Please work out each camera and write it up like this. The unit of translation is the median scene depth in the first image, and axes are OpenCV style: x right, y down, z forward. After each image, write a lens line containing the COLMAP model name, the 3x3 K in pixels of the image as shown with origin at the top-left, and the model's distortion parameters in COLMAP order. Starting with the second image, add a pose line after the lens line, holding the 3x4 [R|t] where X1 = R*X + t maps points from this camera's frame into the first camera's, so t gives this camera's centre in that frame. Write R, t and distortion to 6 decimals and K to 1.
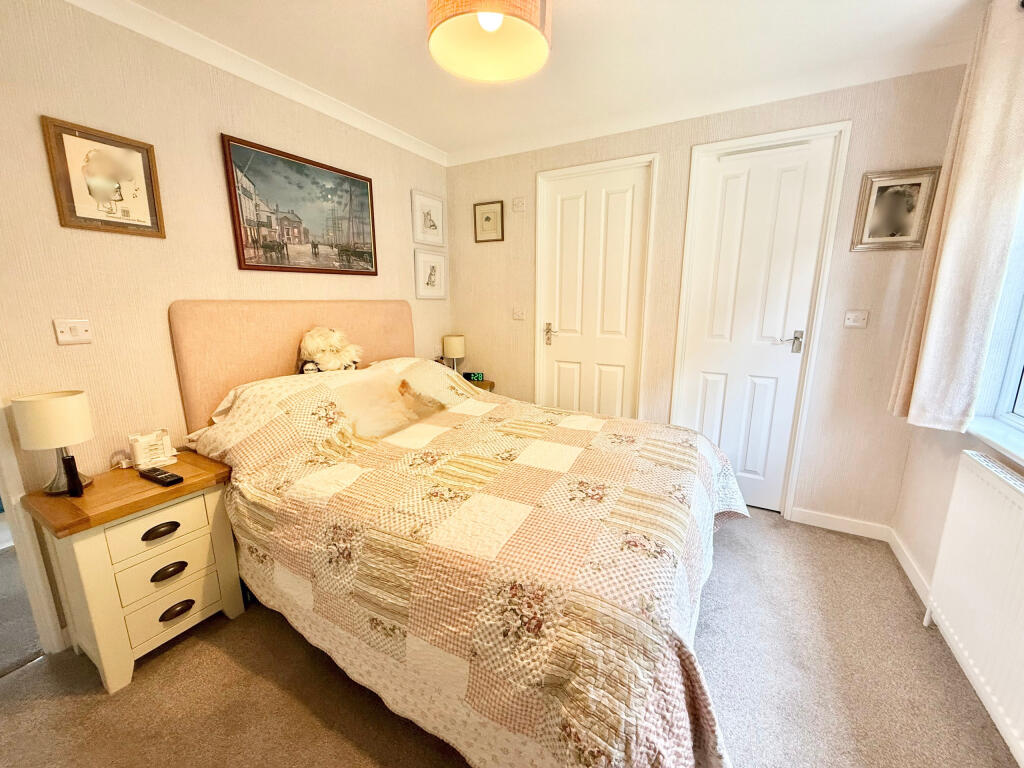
lens RADIAL K [[408.7, 0, 508.9], [0, 408.7, 383.3], [0, 0, 1]] dist [0.000090, -0.000356]
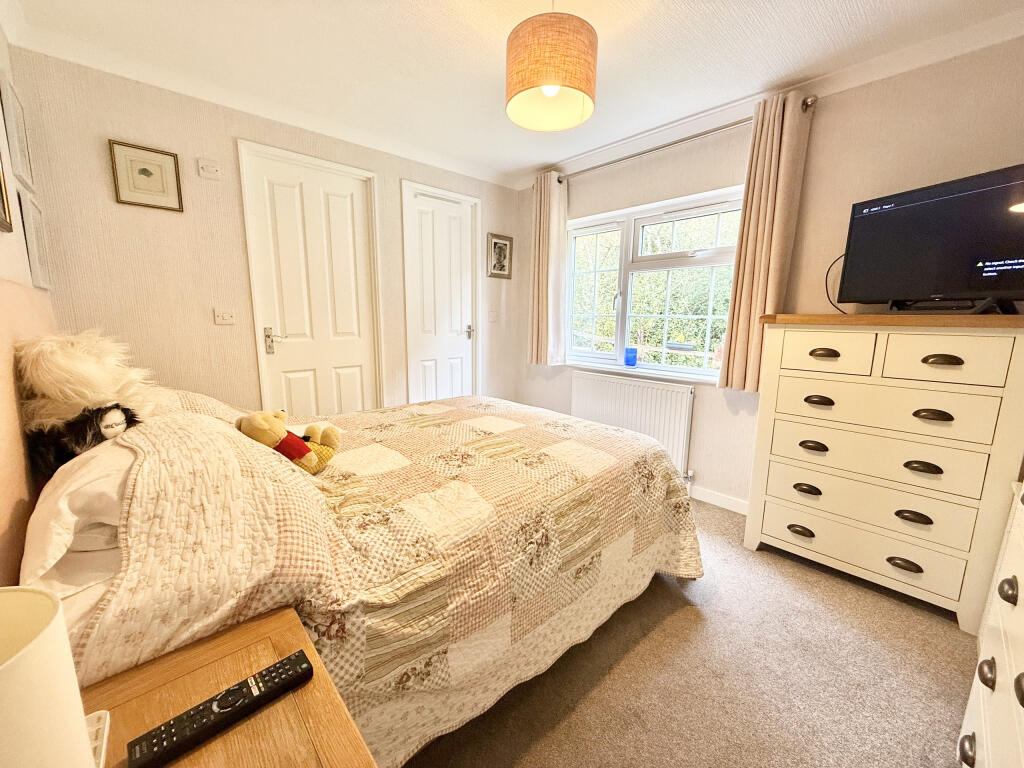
lens RADIAL K [[408.7, 0, 507.9], [0, 408.7, 384.1], [0, 0, 1]] dist [0.000090, -0.000356]
pose [[0.303071, -0.154448, 0.940369, -0.849127], [0.185534, 0.977460, 0.100744, -0.045374], [-0.934733, 0.143938, 0.324895, 0.459693]]
